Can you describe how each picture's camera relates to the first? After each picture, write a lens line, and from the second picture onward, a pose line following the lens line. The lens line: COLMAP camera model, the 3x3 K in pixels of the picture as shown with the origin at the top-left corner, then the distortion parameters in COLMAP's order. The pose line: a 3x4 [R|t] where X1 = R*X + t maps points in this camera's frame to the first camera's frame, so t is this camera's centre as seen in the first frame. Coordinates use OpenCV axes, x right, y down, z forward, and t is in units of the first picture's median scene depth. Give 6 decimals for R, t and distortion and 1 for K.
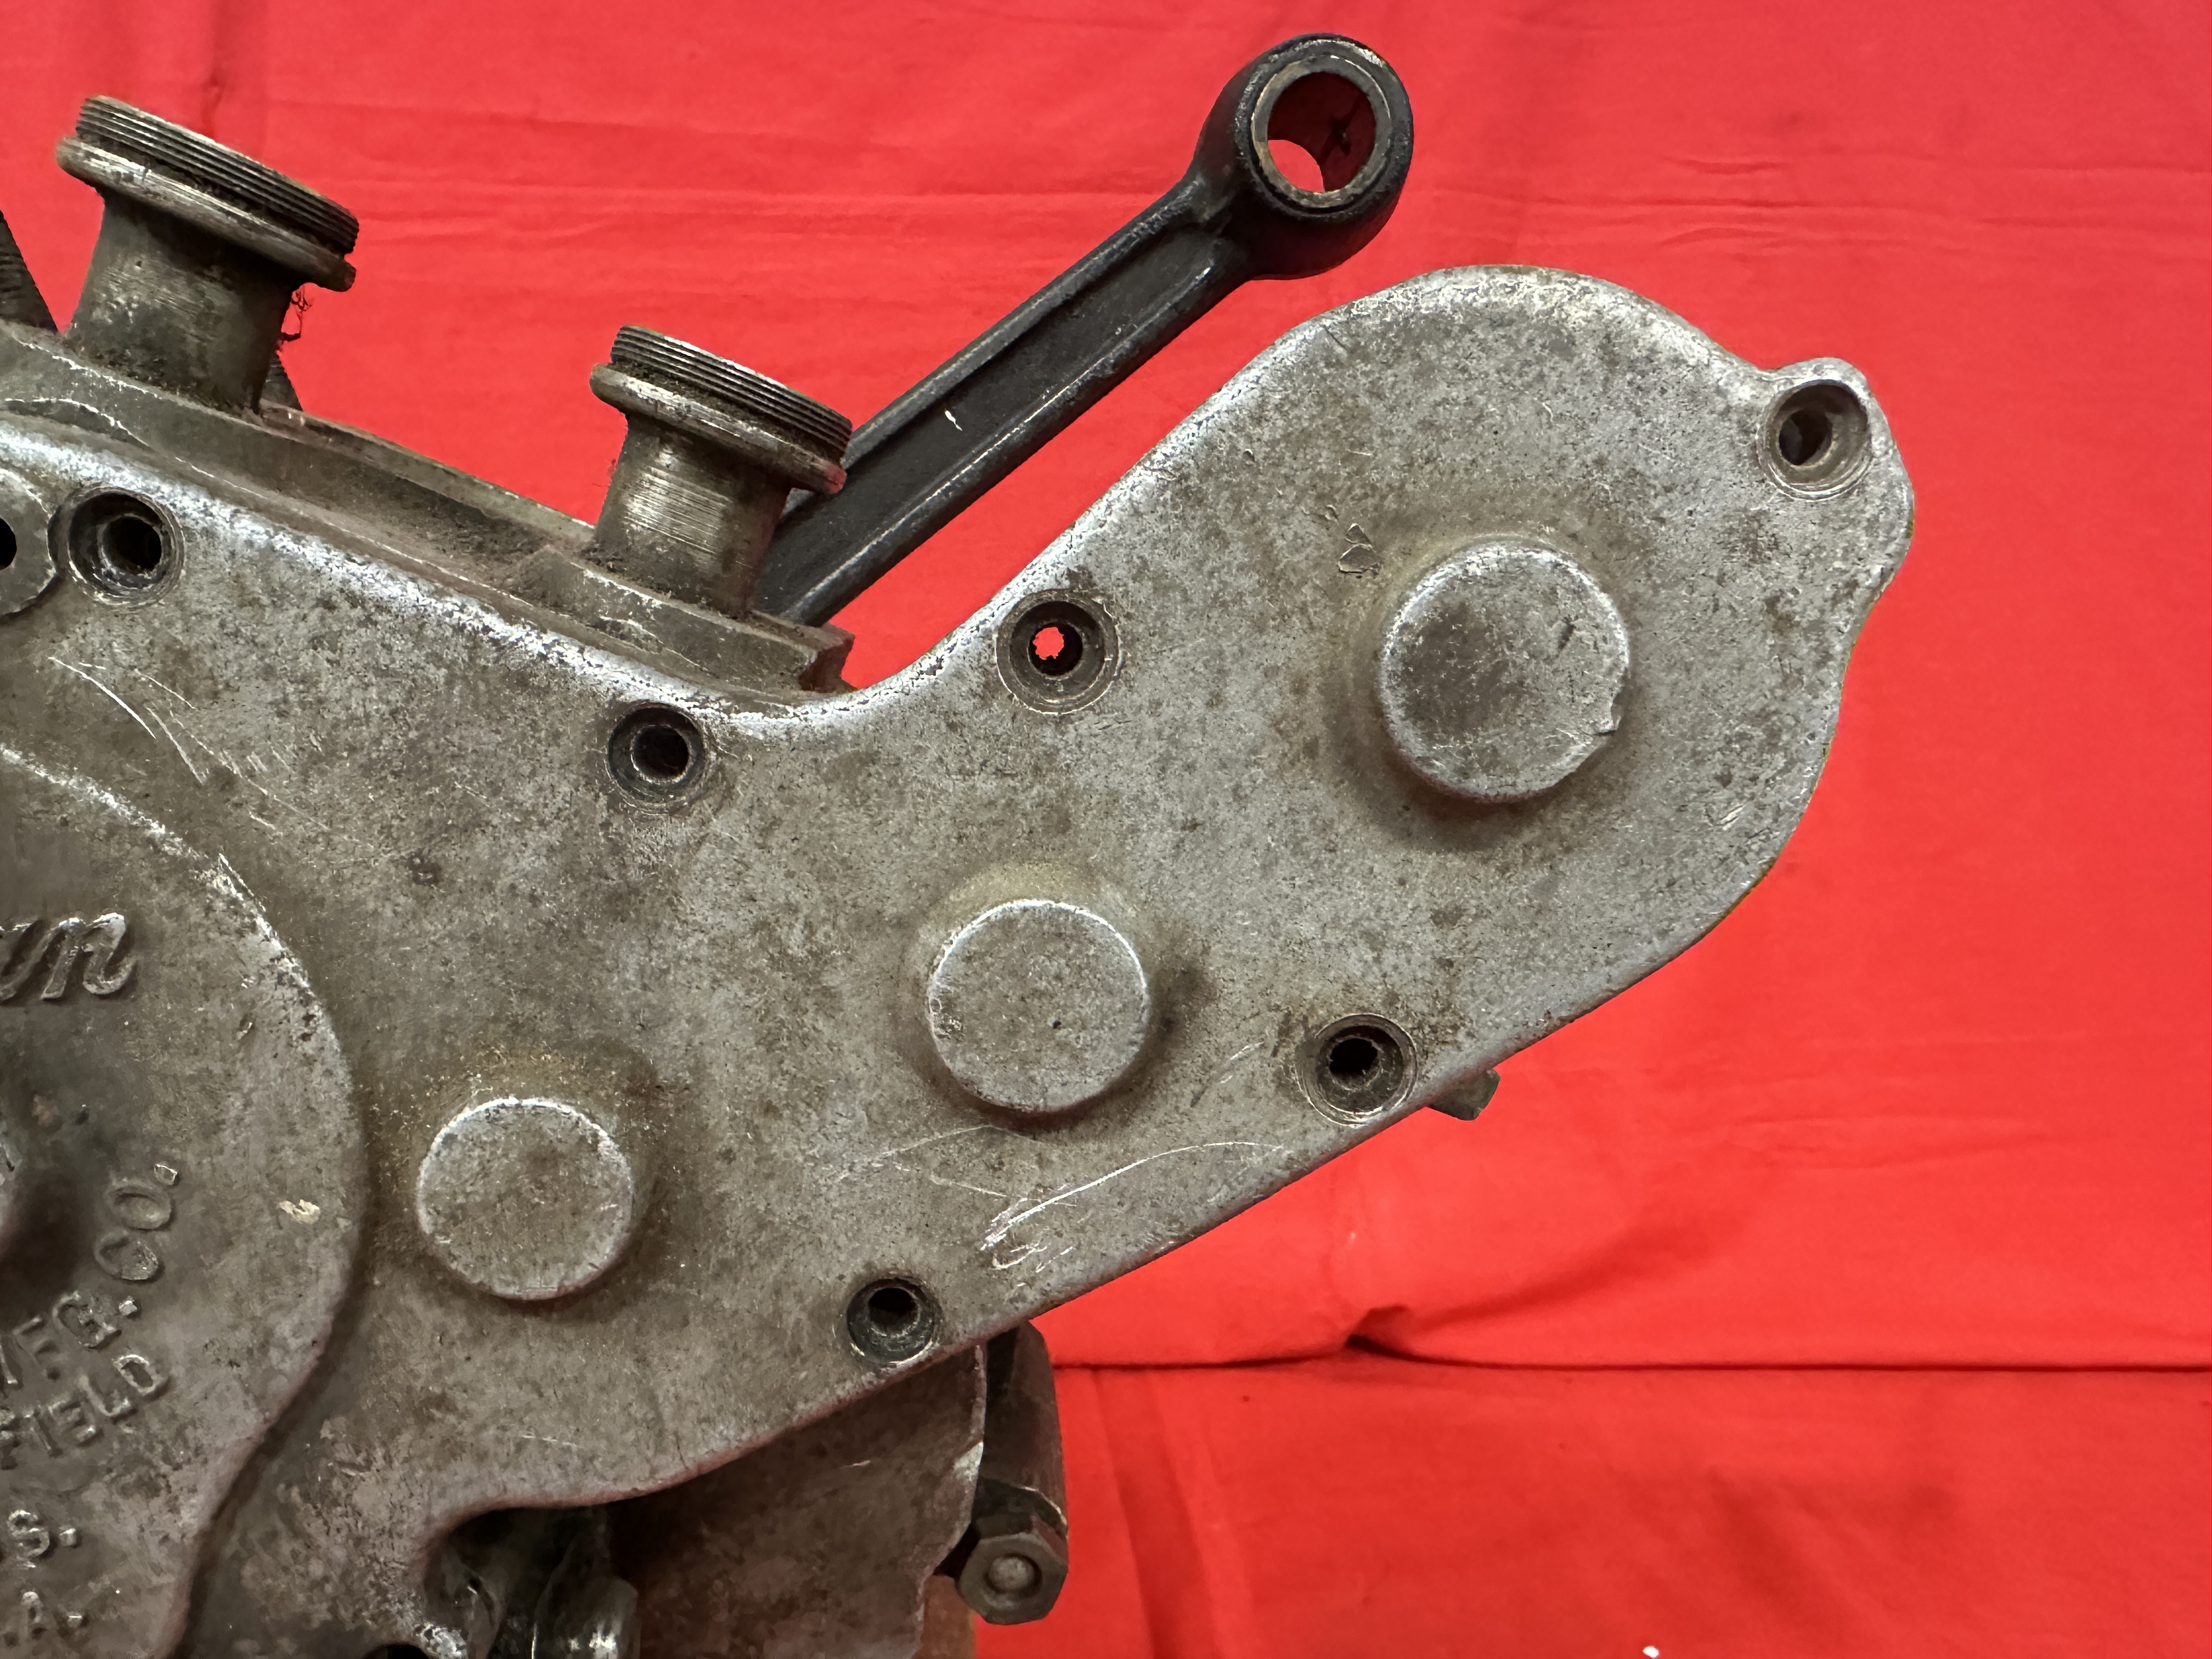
lens RADIAL K [[1540.5, 0, 1056.1], [0, 1540.5, 951.7], [0, 0, 1]] dist [-0.004663, -0.014247]
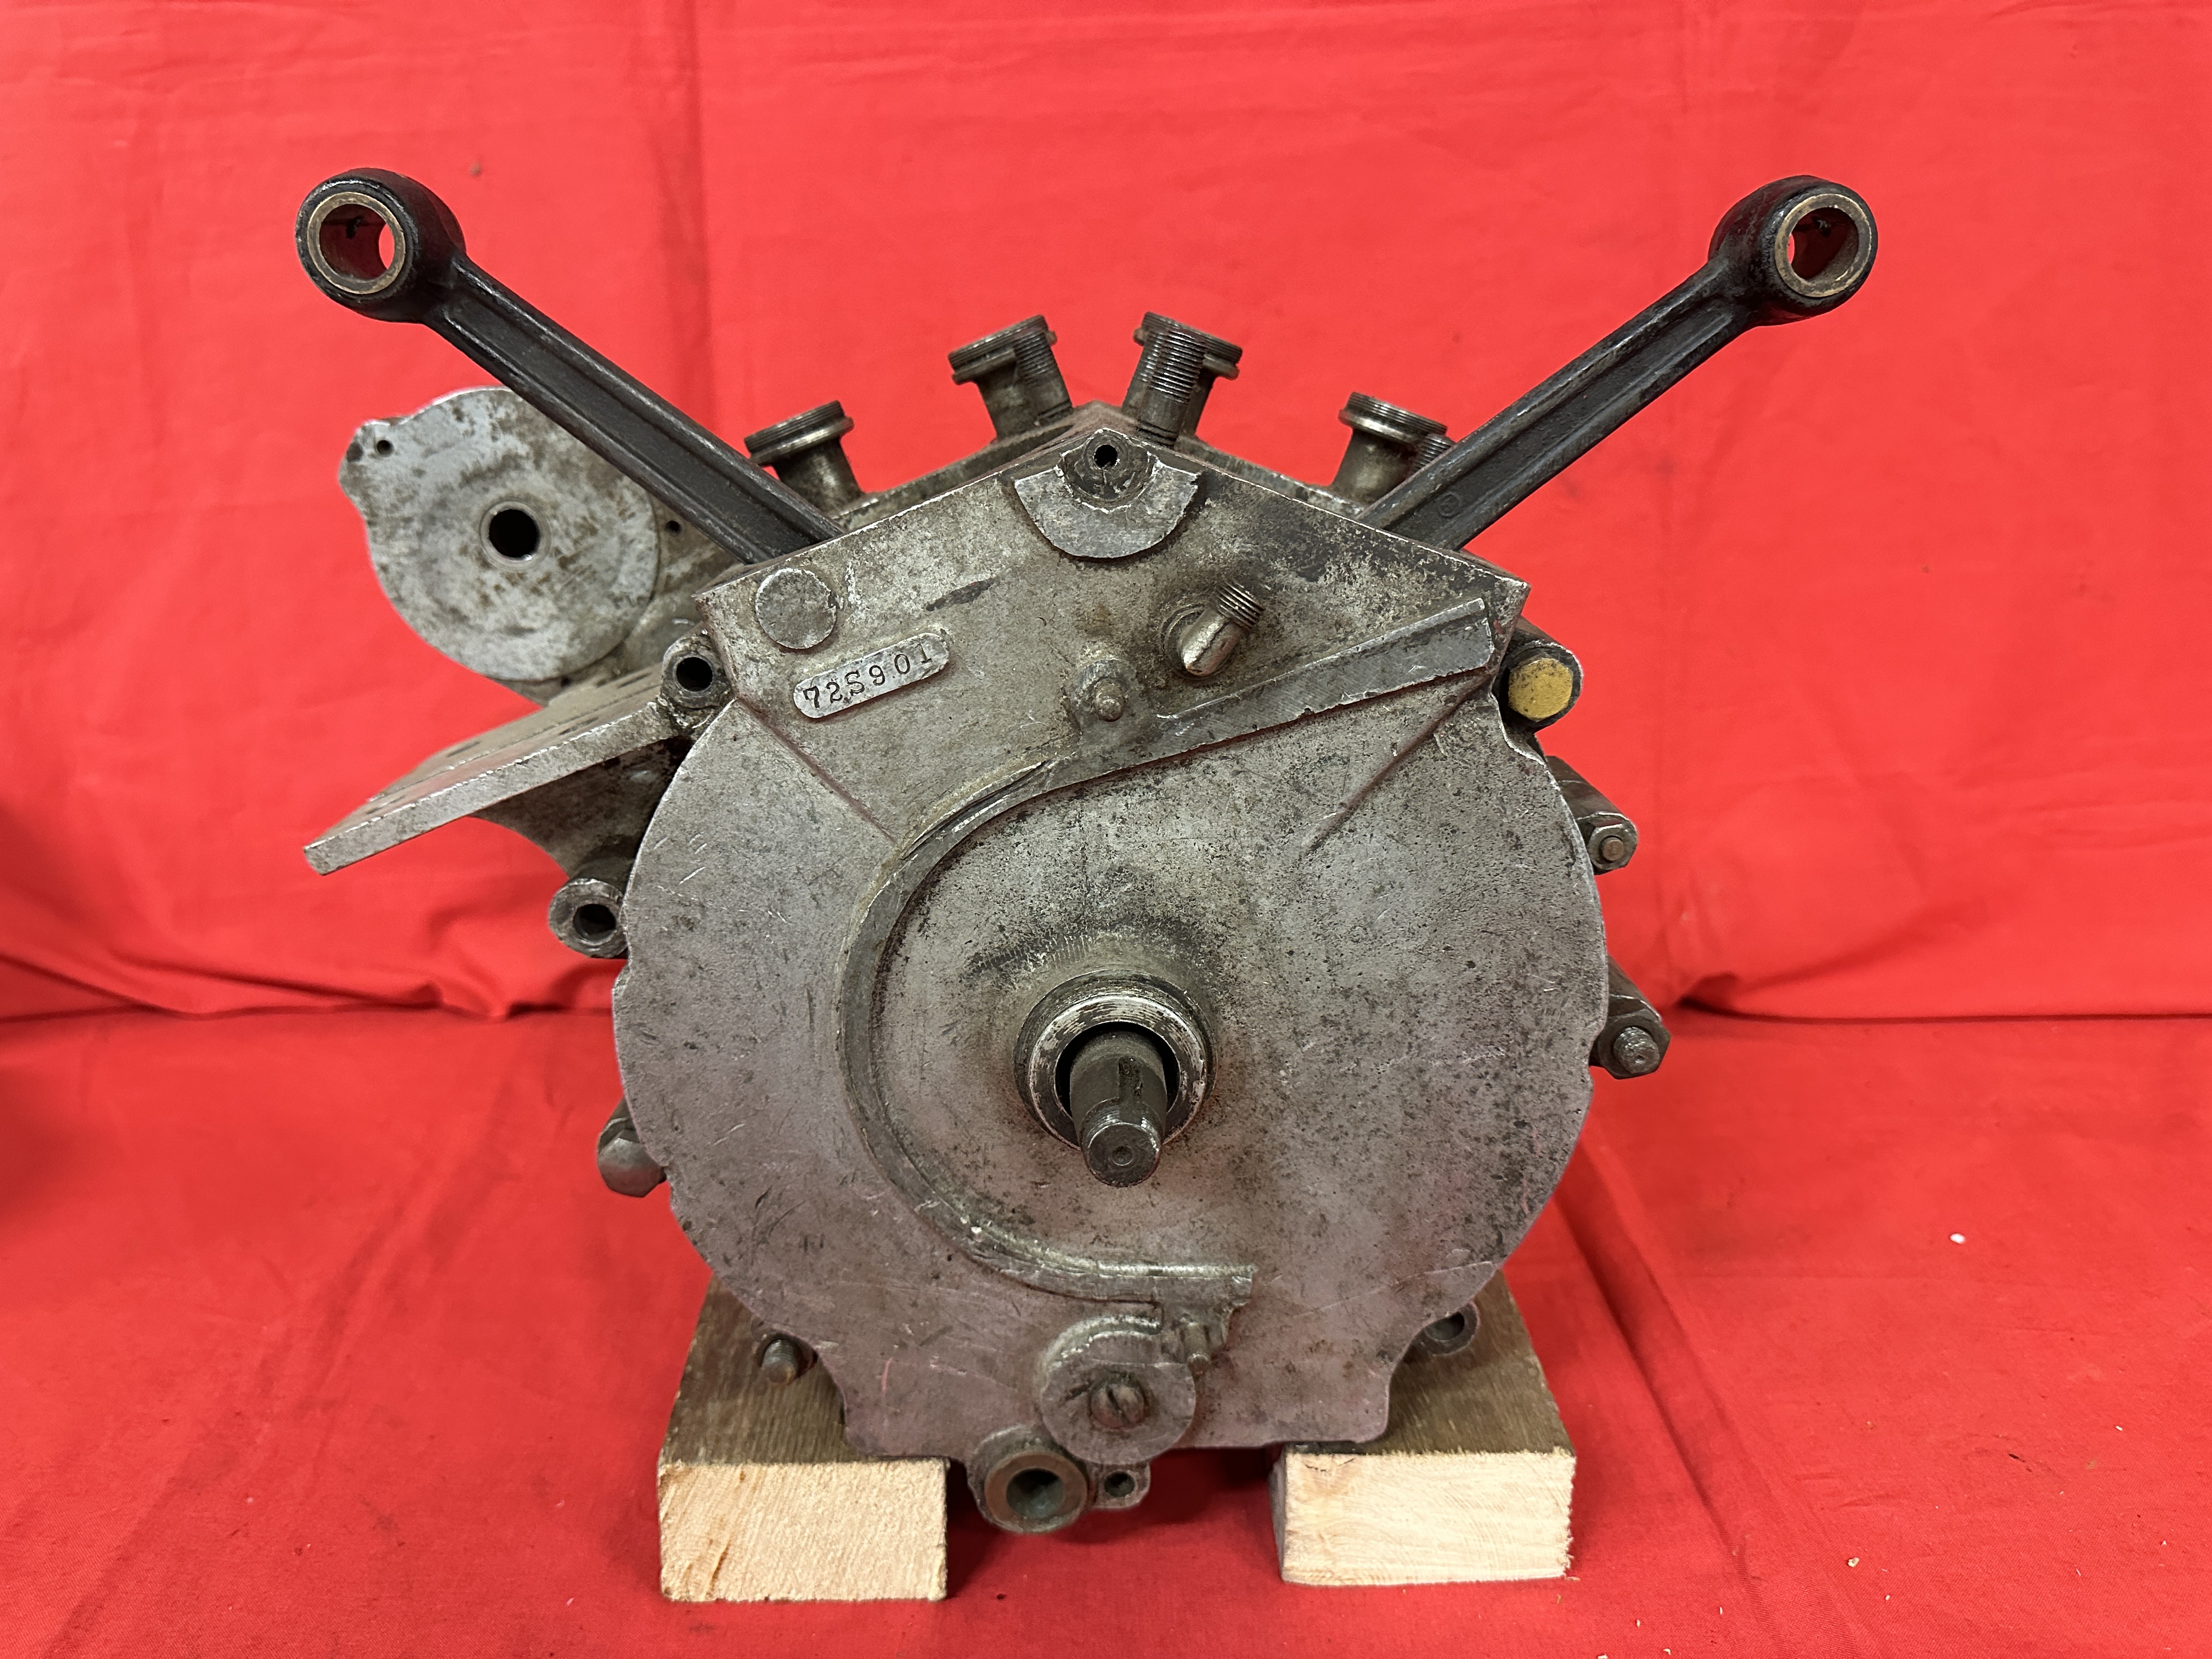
lens RADIAL K [[1540.5, 0, 1131.9], [0, 1540.5, 811.3], [0, 0, 1]] dist [-0.004663, -0.014247]
pose [[0.997265, -0.021128, -0.070829, -0.523177], [0.031410, 0.988584, 0.147358, -0.284111], [0.066907, -0.149180, 0.986544, -0.715548]]
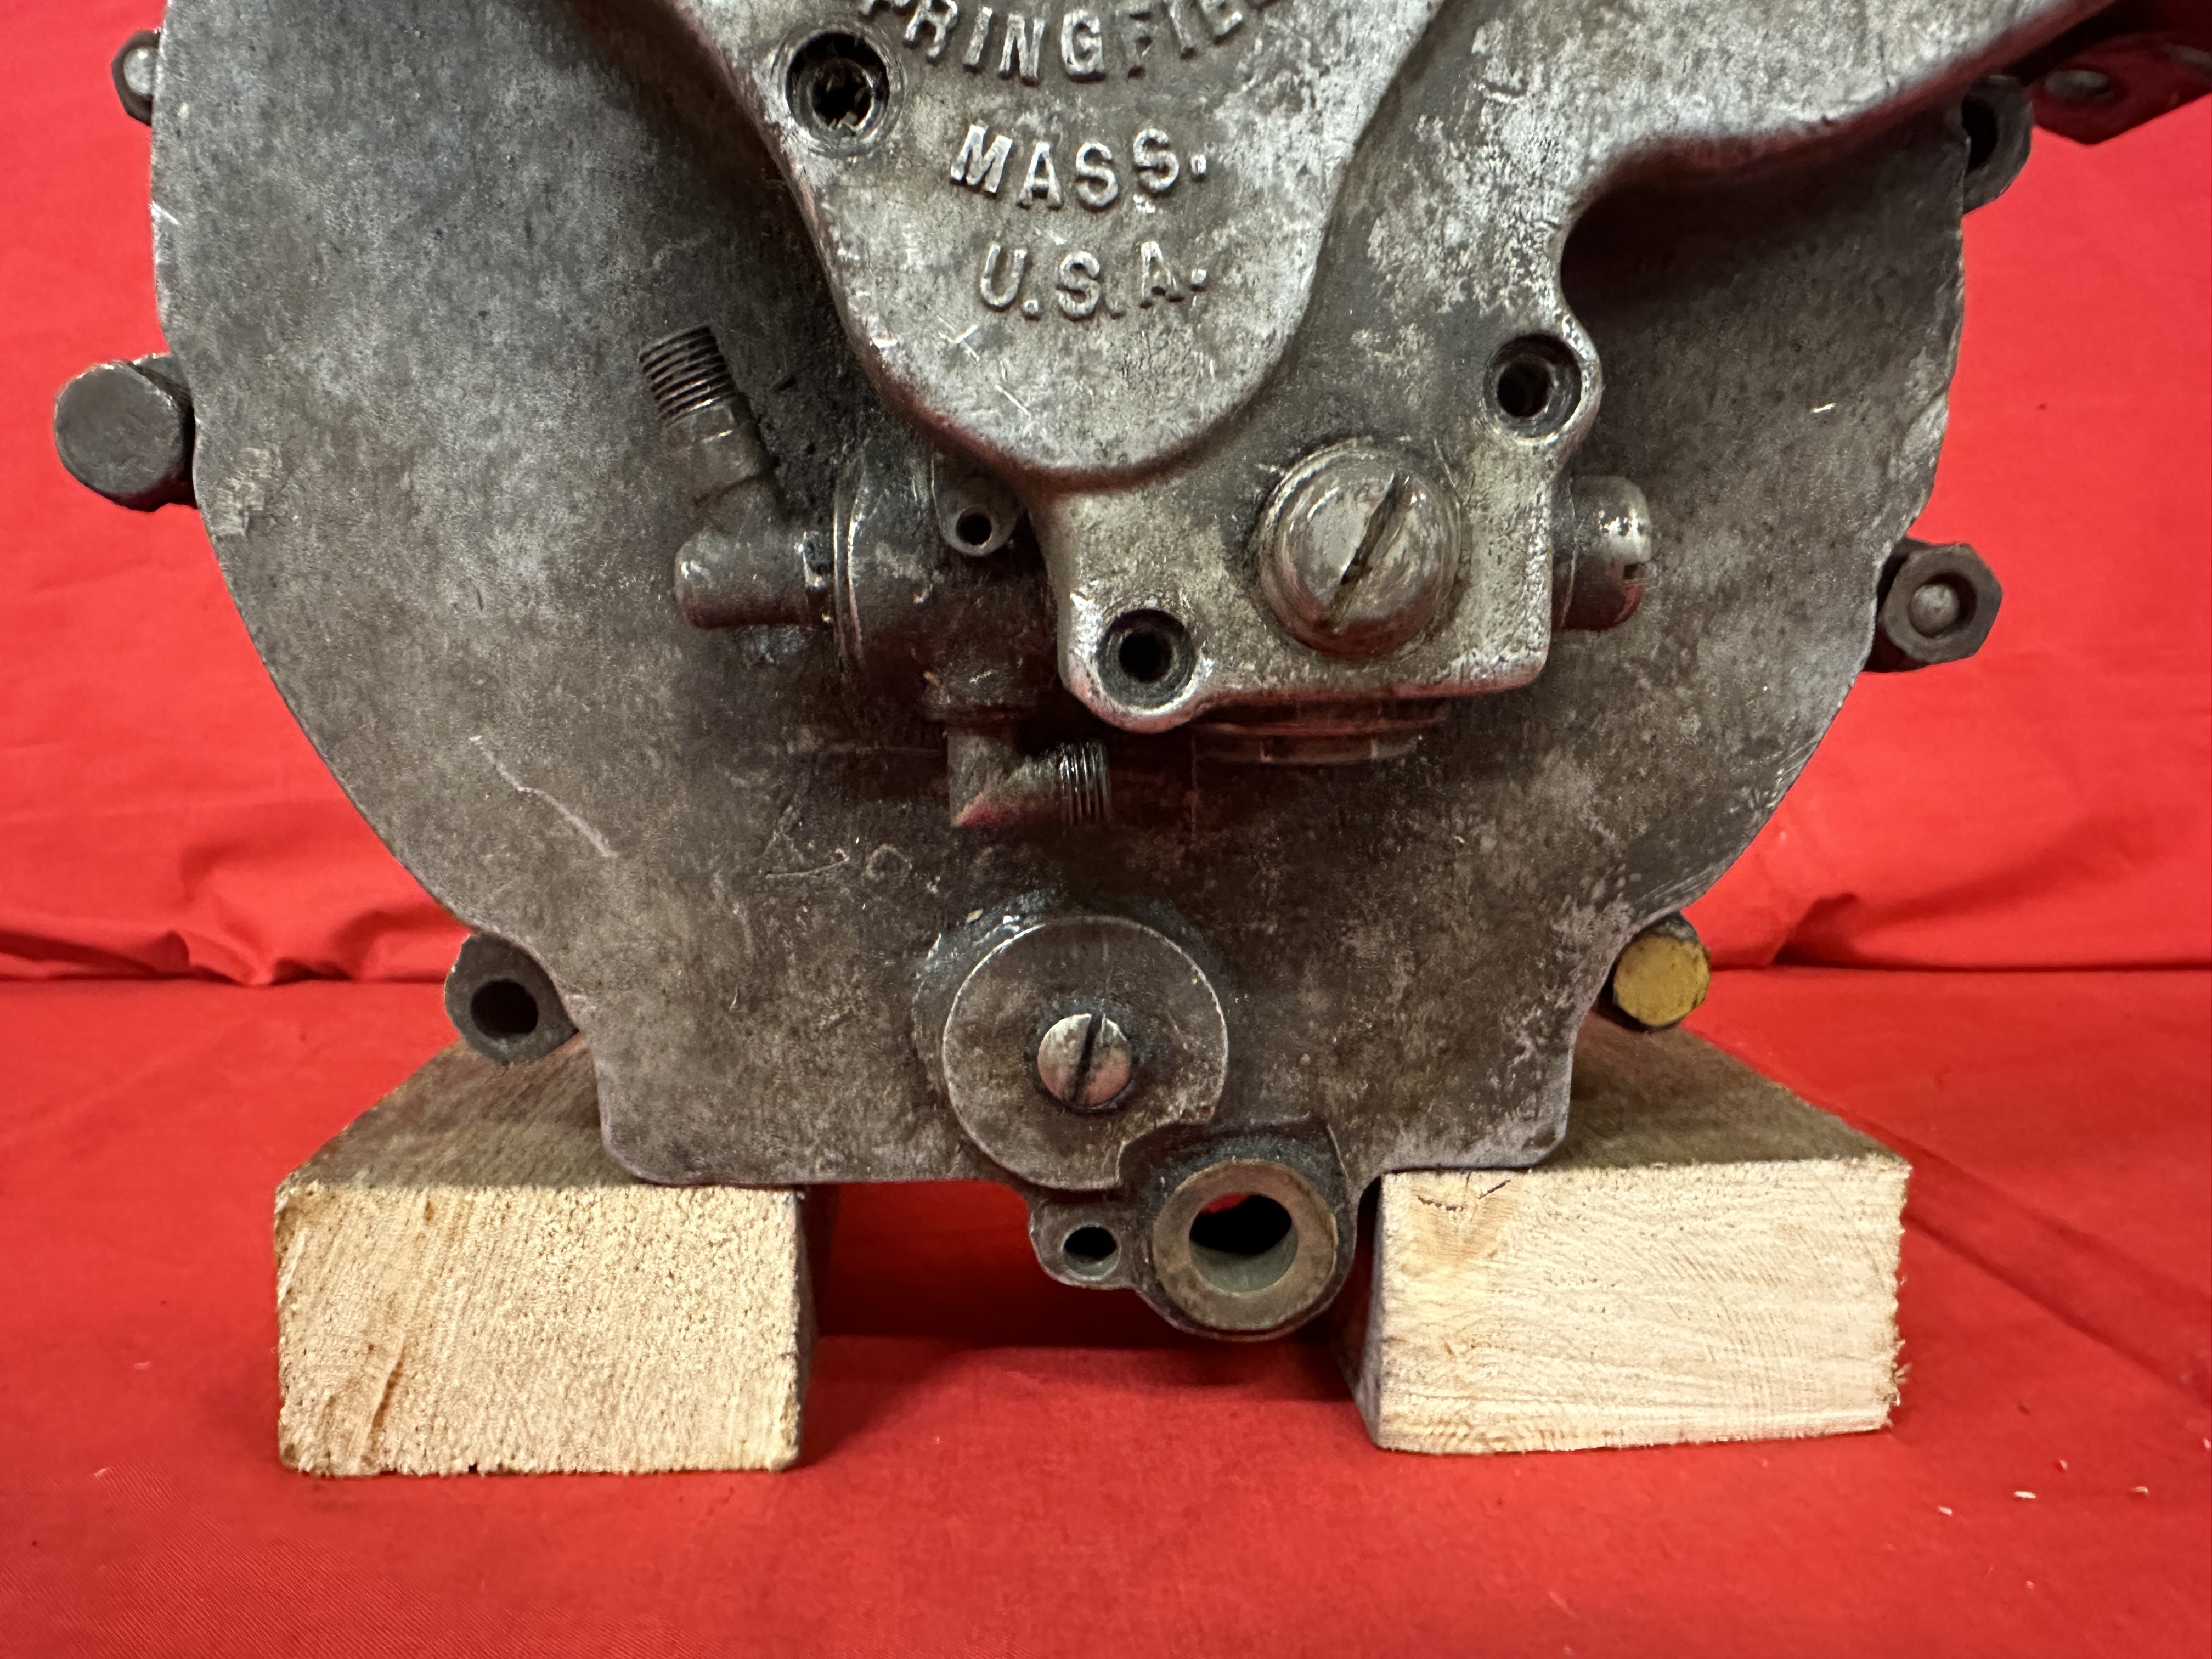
lens RADIAL K [[1540.5, 0, 1052.3], [0, 1540.5, 946.2], [0, 0, 1]] dist [-0.004663, -0.014247]
pose [[0.996821, -0.041195, -0.068195, -0.675092], [0.041783, 0.999101, 0.007212, 0.800123], [0.067837, -0.010038, 0.997646, 0.122748]]
